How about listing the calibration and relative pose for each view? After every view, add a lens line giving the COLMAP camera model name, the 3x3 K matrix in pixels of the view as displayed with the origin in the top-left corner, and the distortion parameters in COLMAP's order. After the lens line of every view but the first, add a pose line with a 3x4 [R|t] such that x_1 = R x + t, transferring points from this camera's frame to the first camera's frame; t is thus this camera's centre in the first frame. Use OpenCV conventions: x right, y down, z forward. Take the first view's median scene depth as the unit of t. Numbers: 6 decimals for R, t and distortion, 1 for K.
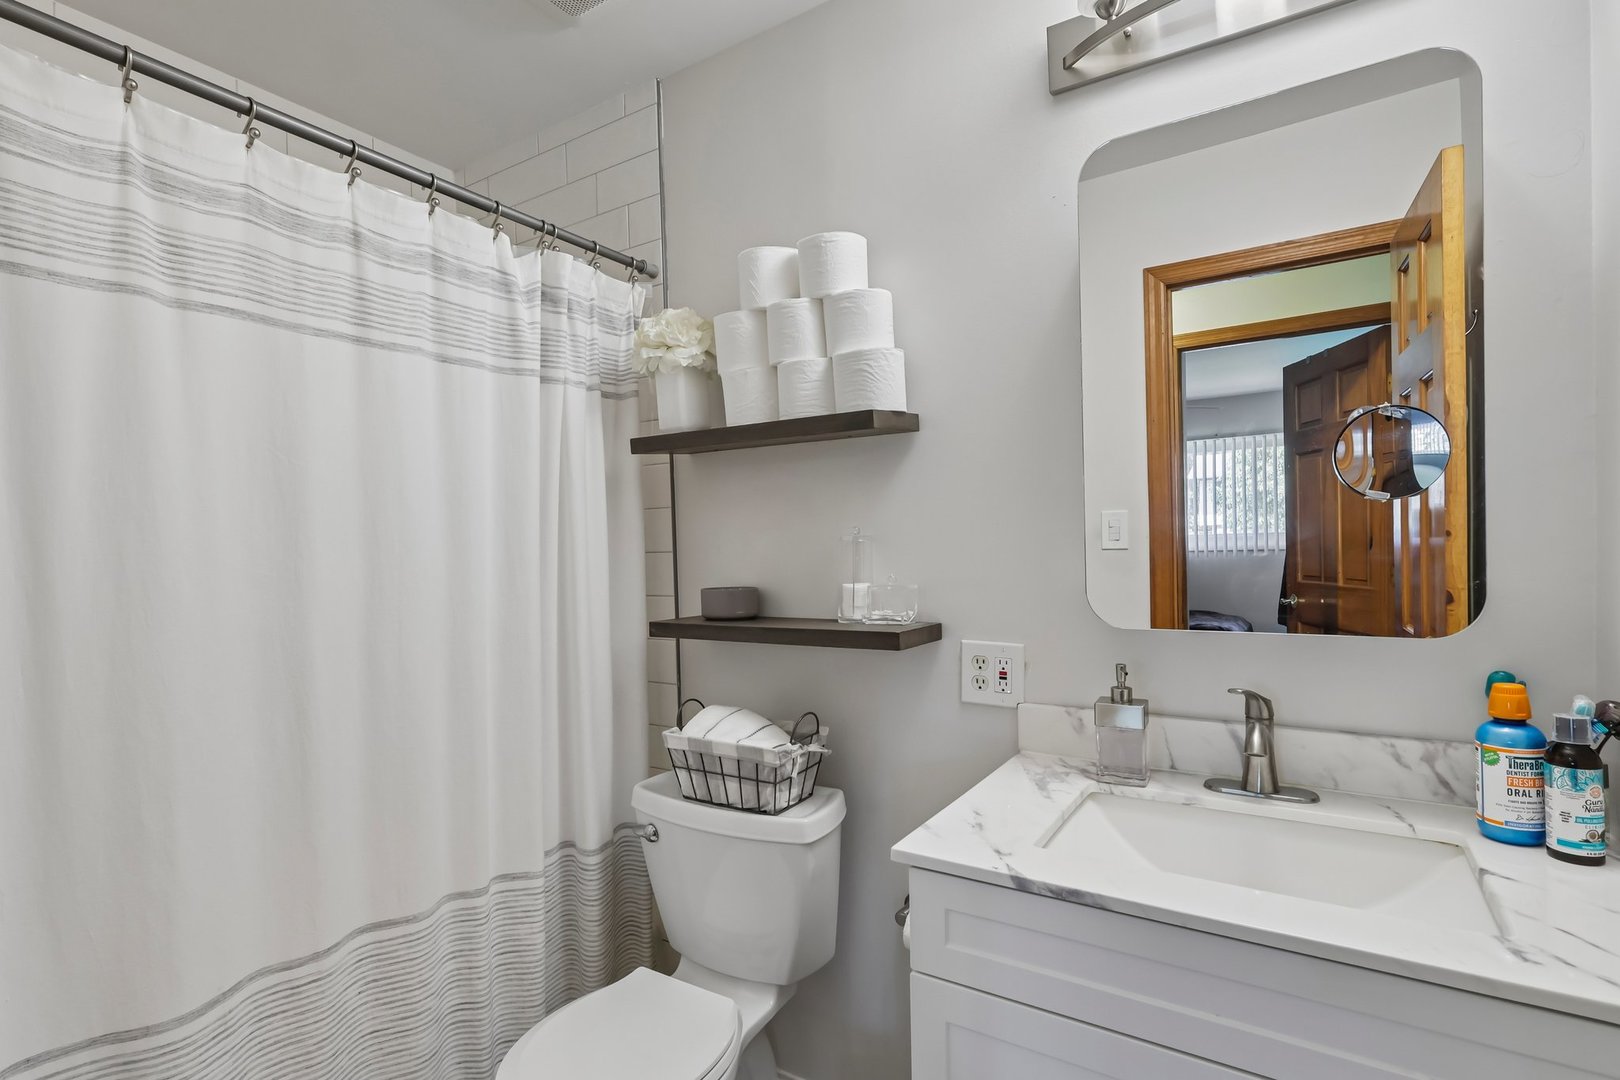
lens RADIAL K [[767.3, 0, 798.6], [0, 767.3, 549.8], [0, 0, 1]] dist [0.000046, -0.000847]
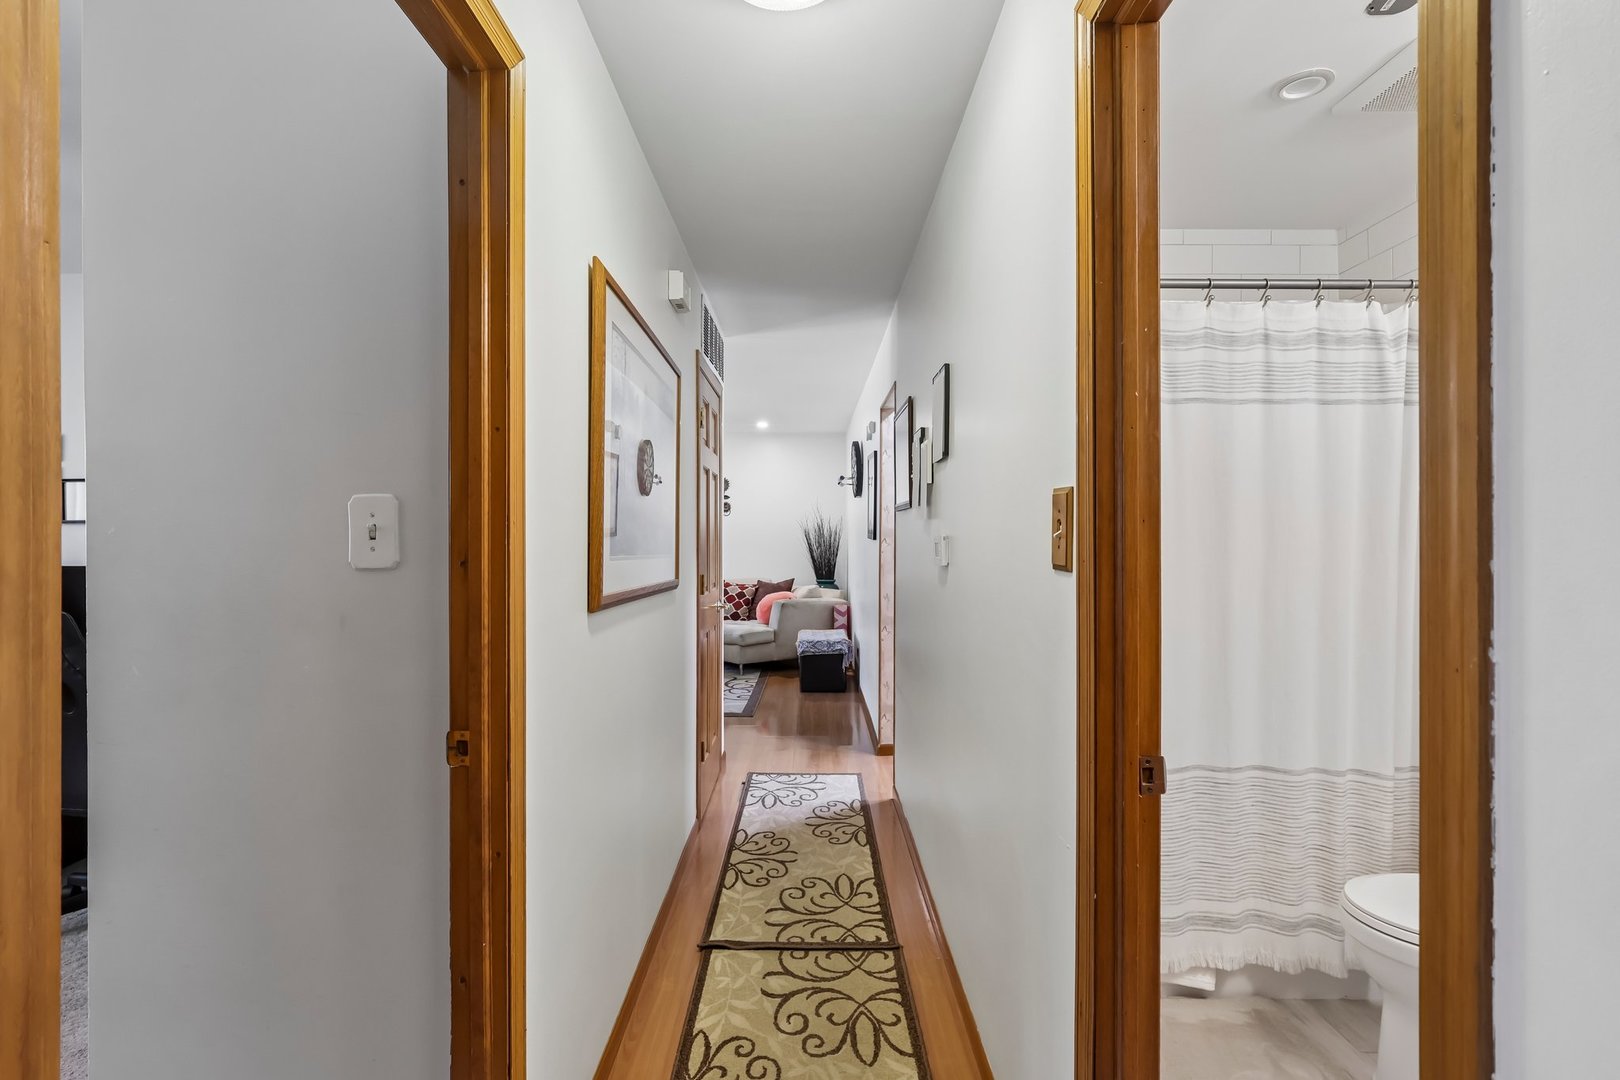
lens RADIAL K [[767.3, 0, 792.8], [0, 767.3, 544.9], [0, 0, 1]] dist [0.000046, -0.000847]
pose [[0.520879, 0.027363, -0.853192, 0.264507], [-0.021446, 0.999590, 0.018966, 0.016626], [0.853361, 0.008418, 0.521253, -0.621046]]
